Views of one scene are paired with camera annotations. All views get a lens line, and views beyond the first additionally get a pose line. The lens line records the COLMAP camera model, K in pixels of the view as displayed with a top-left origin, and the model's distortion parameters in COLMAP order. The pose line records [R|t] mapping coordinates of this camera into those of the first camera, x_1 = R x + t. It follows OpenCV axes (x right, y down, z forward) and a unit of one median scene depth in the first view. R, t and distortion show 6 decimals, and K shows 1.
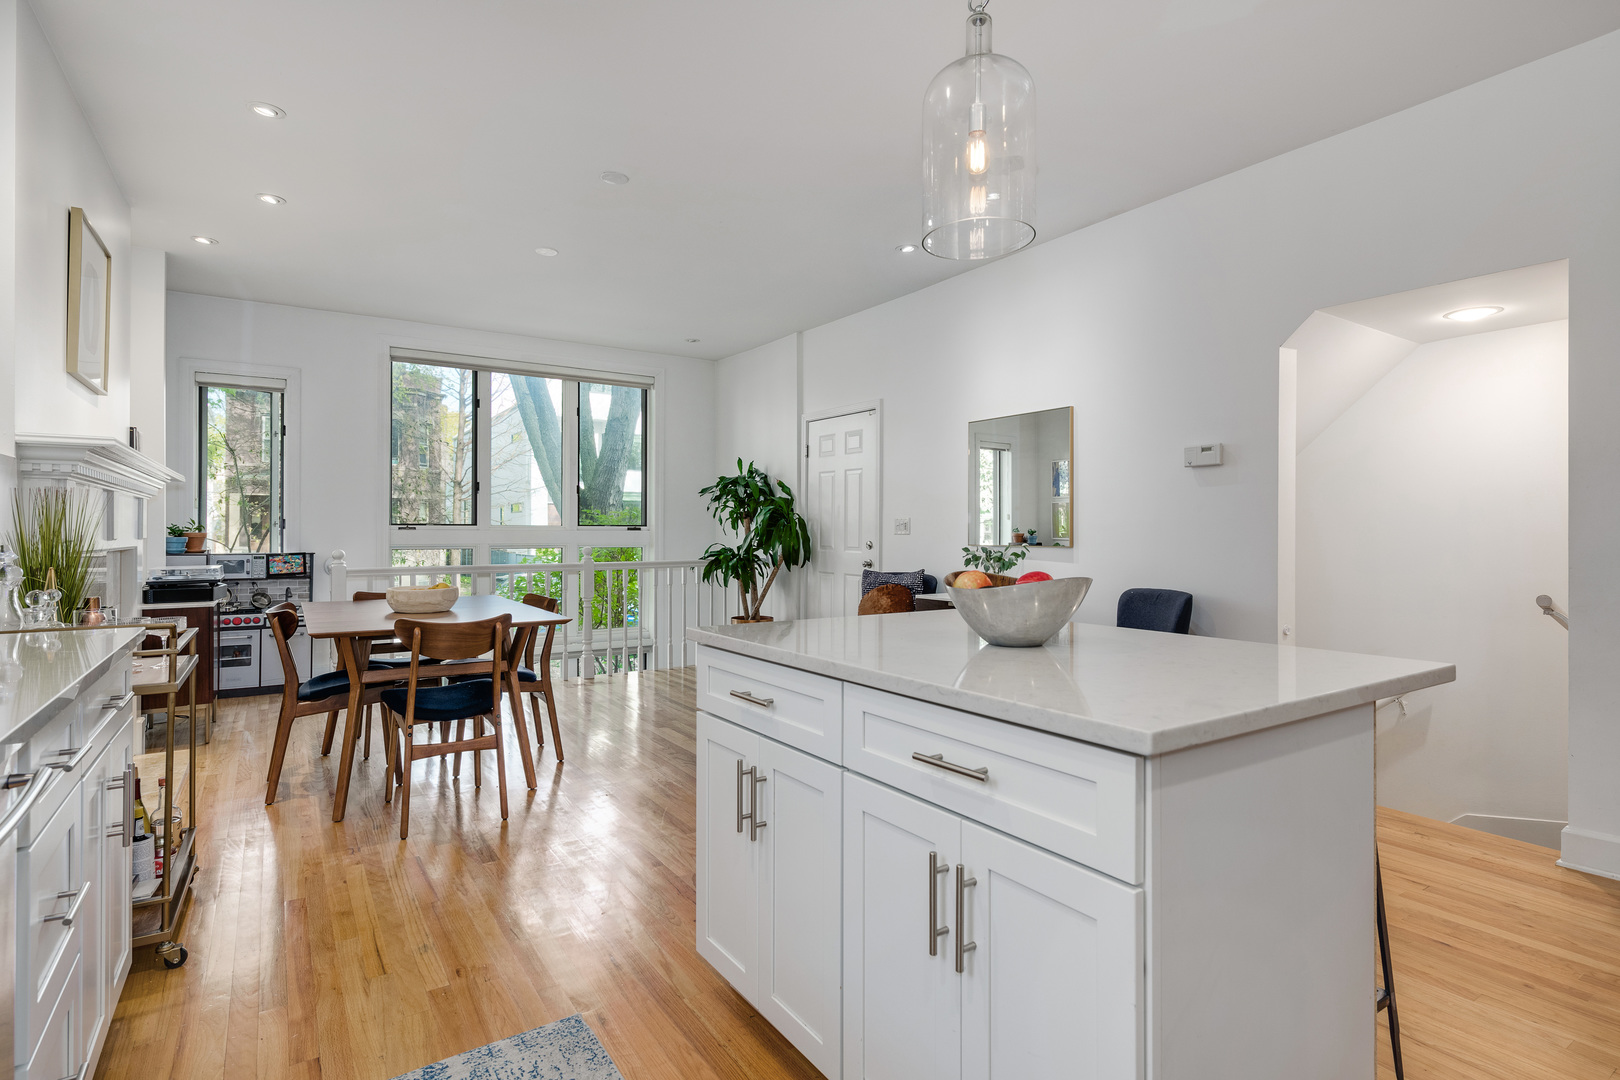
lens RADIAL K [[822.5, 0, 803.5], [0, 822.5, 532.3], [0, 0, 1]] dist [-0.001349, -0.000991]
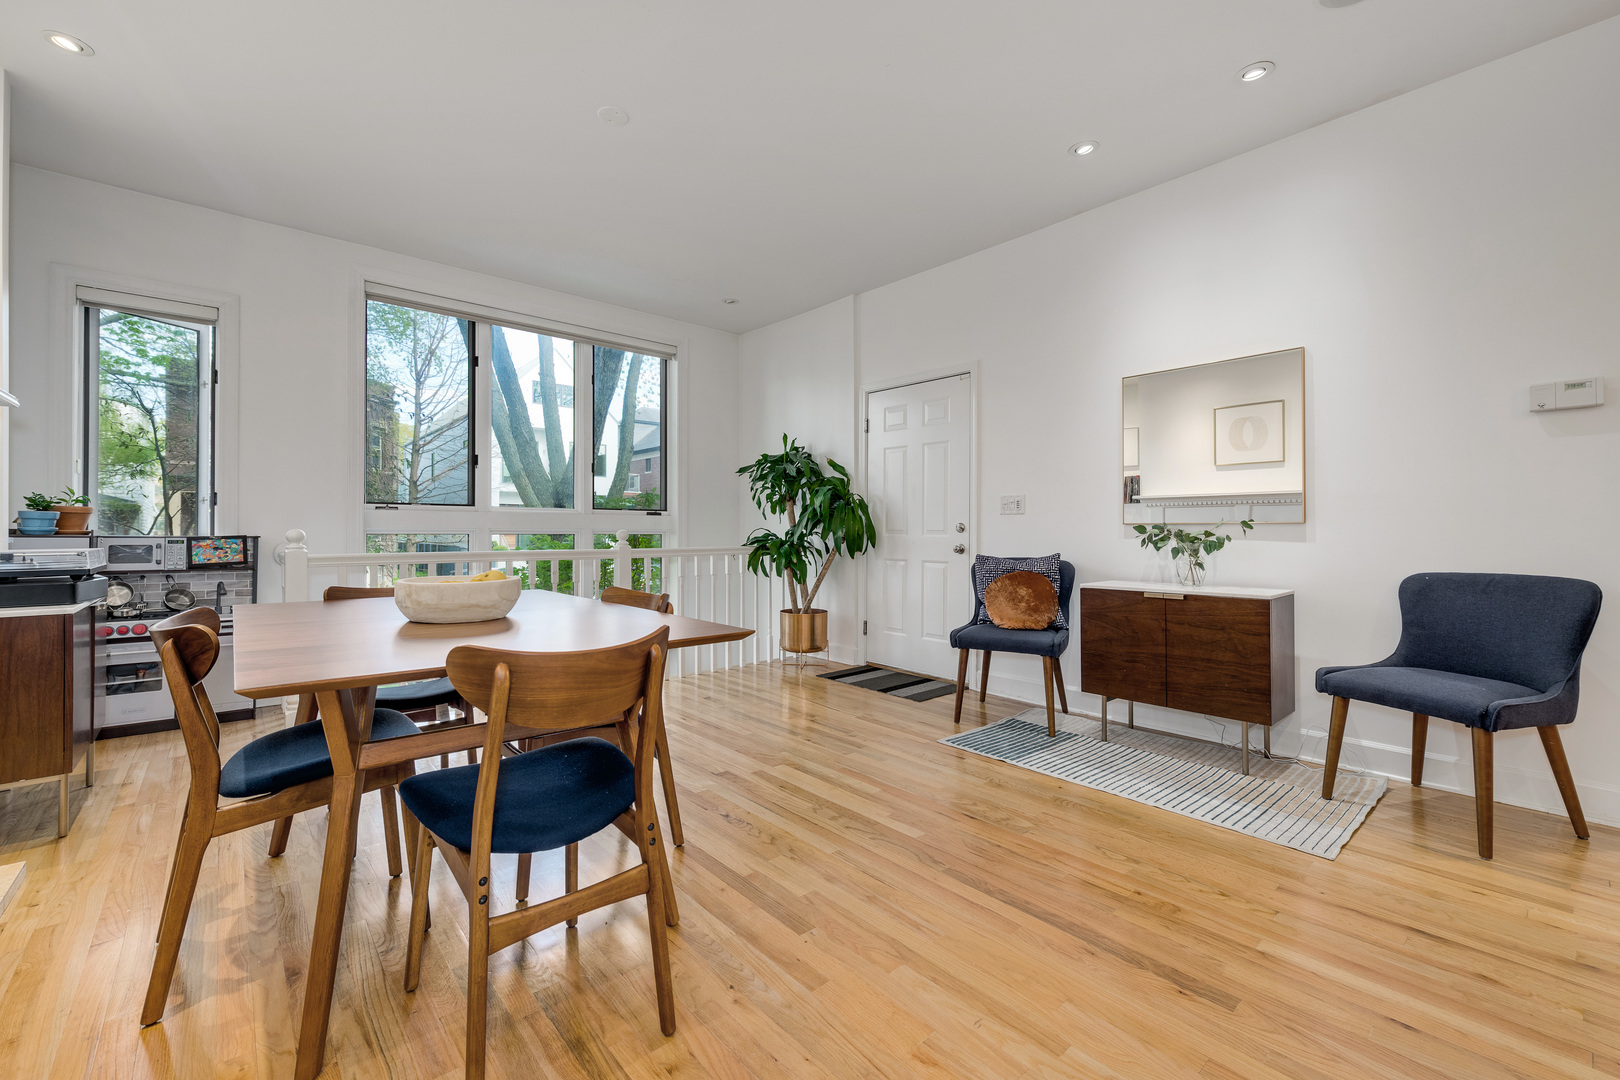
lens RADIAL K [[672.8, 0, 807.1], [0, 672.8, 532.8], [0, 0, 1]] dist [0.001001, 0.000160]
pose [[0.989667, 0.001796, 0.143376, -0.181315], [-0.001599, 0.999998, -0.001490, 0.021932], [-0.143379, 0.001246, 0.989667, 0.308170]]
